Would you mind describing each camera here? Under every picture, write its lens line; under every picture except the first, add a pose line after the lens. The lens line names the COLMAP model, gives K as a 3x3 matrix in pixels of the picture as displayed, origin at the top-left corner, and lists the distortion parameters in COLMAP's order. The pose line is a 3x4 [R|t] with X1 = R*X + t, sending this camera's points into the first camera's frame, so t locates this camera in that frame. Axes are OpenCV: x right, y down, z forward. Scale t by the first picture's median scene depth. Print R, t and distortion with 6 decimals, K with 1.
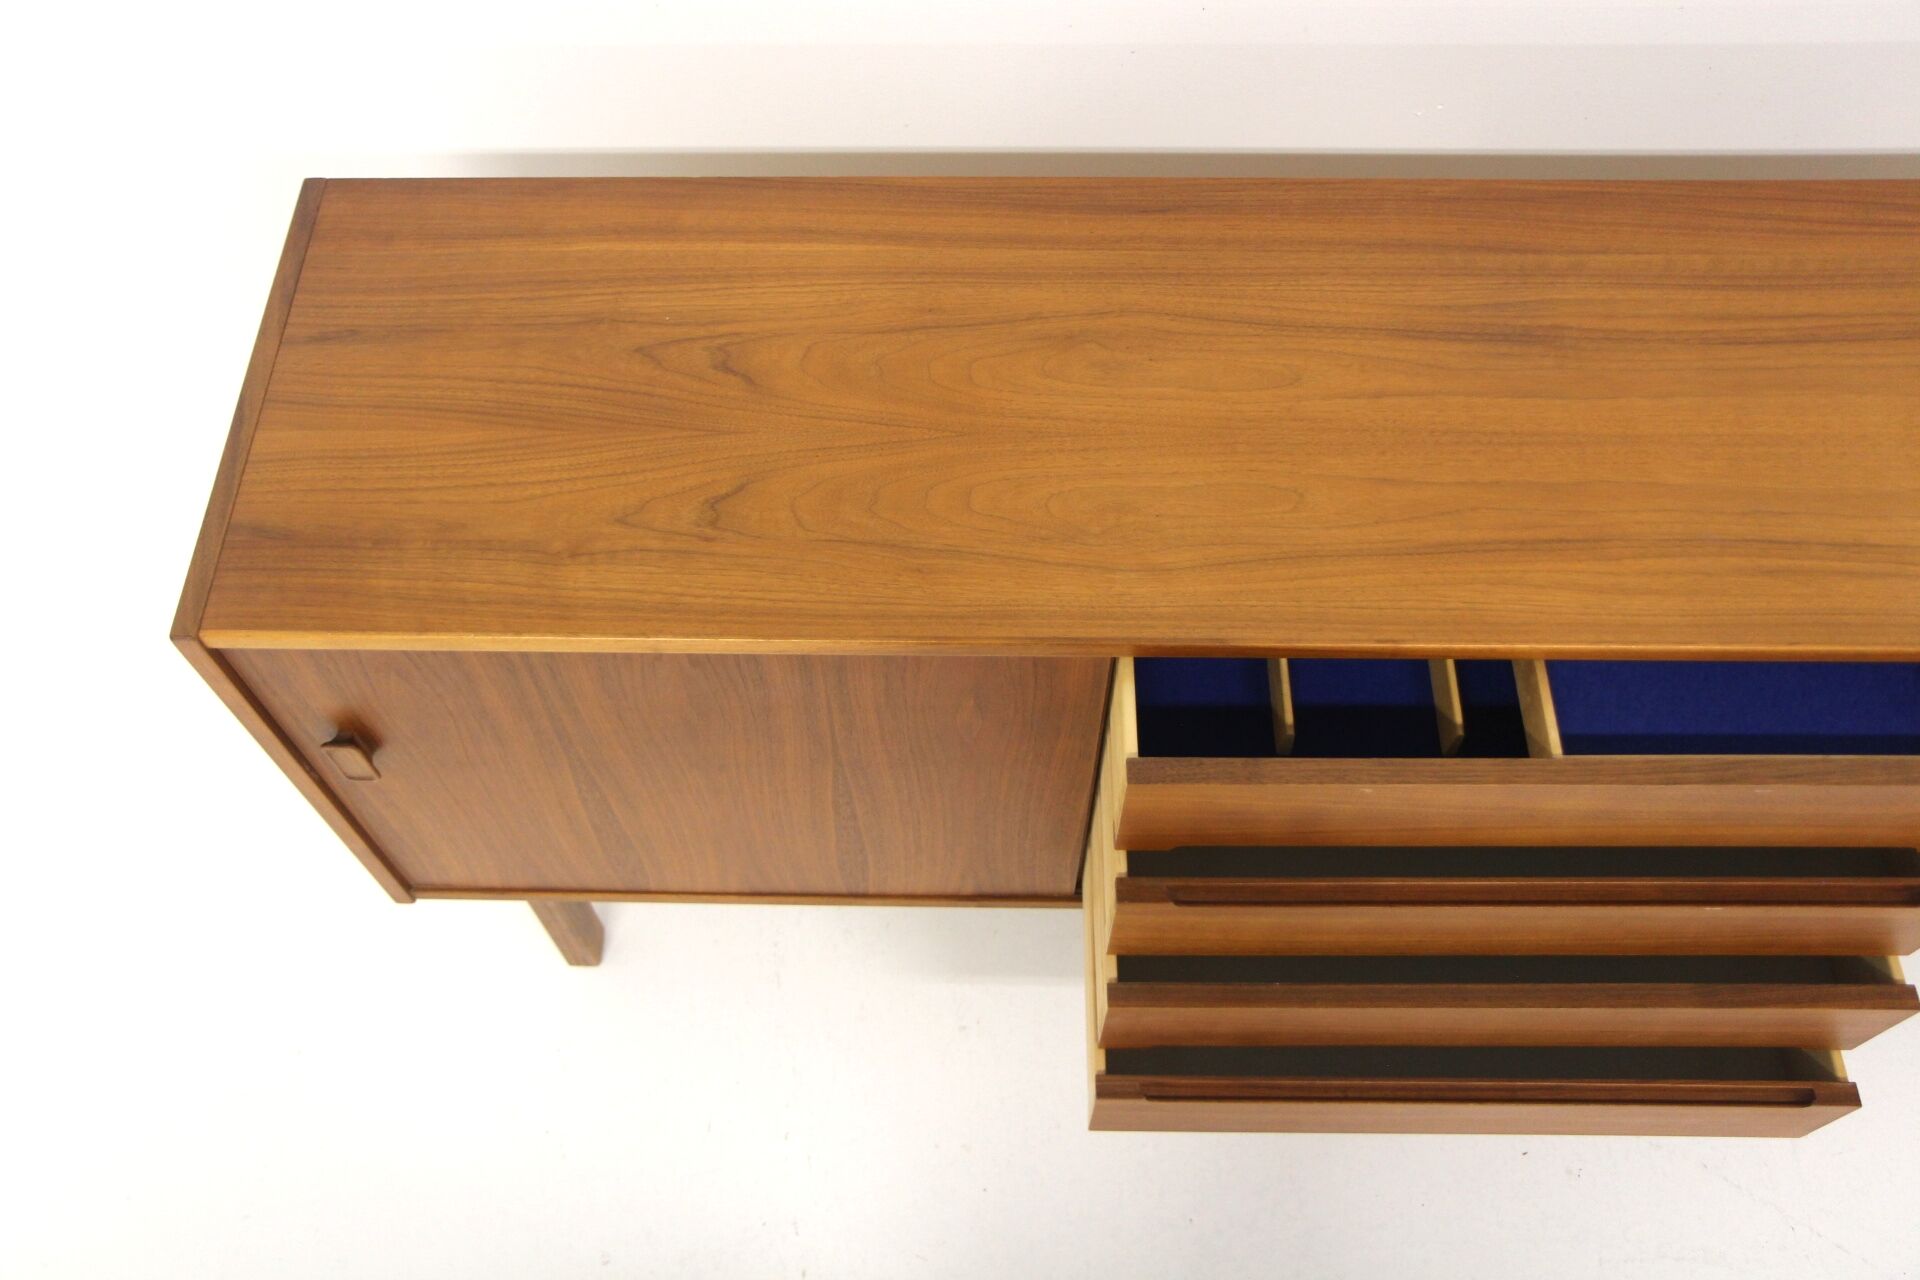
lens RADIAL K [[1571.9, 0, 960.0], [0, 1571.9, 640.0], [0, 0, 1]] dist [-0.074575, 0.120943]
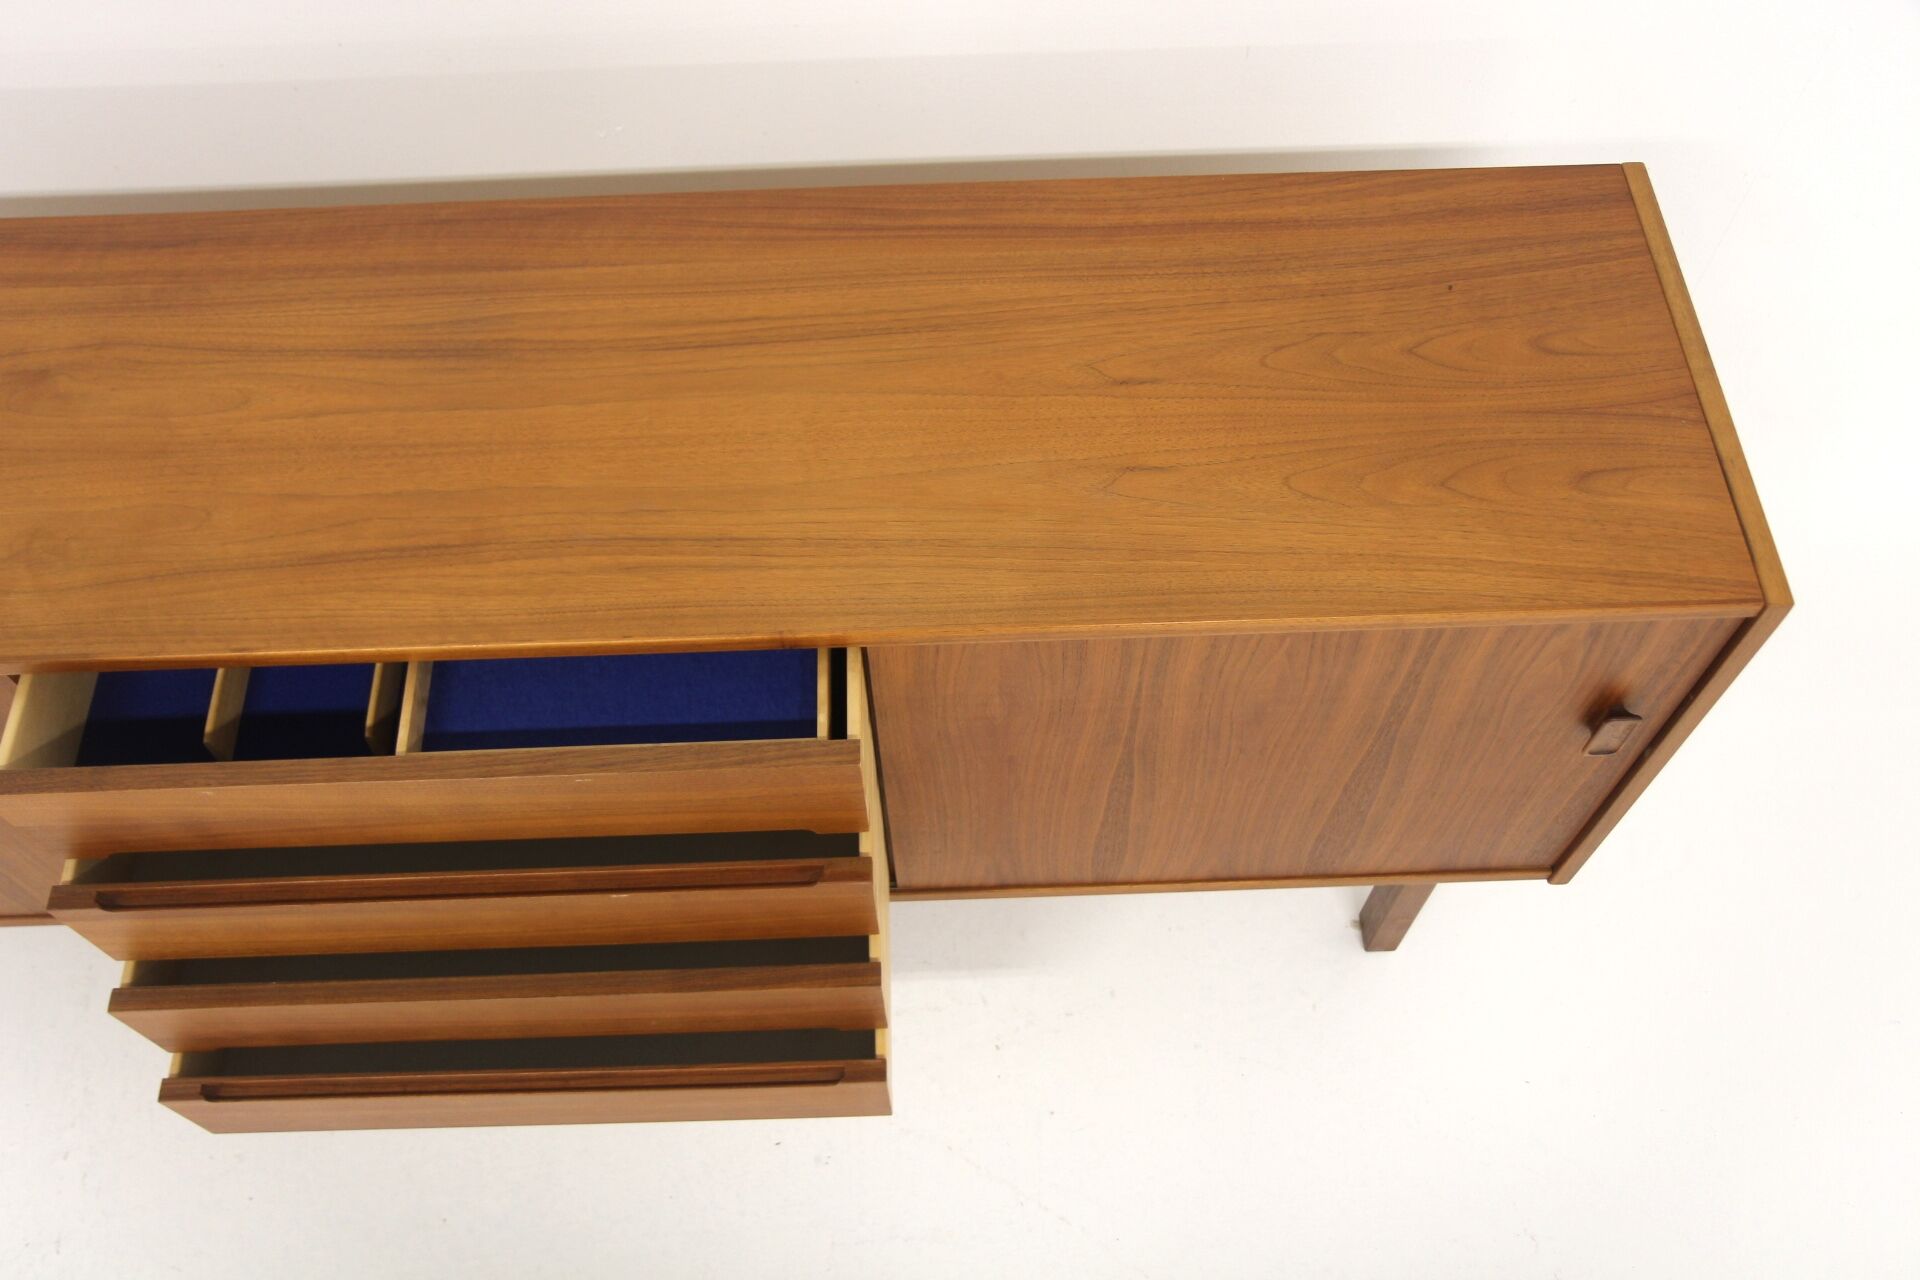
lens RADIAL K [[1571.9, 0, 960.0], [0, 1571.9, 640.0], [0, 0, 1]] dist [-0.074575, 0.120943]
pose [[0.999166, -0.039171, 0.011533, 0.680898], [0.039303, 0.999162, -0.011397, 0.022869], [-0.011077, 0.011840, 0.999869, -0.042313]]
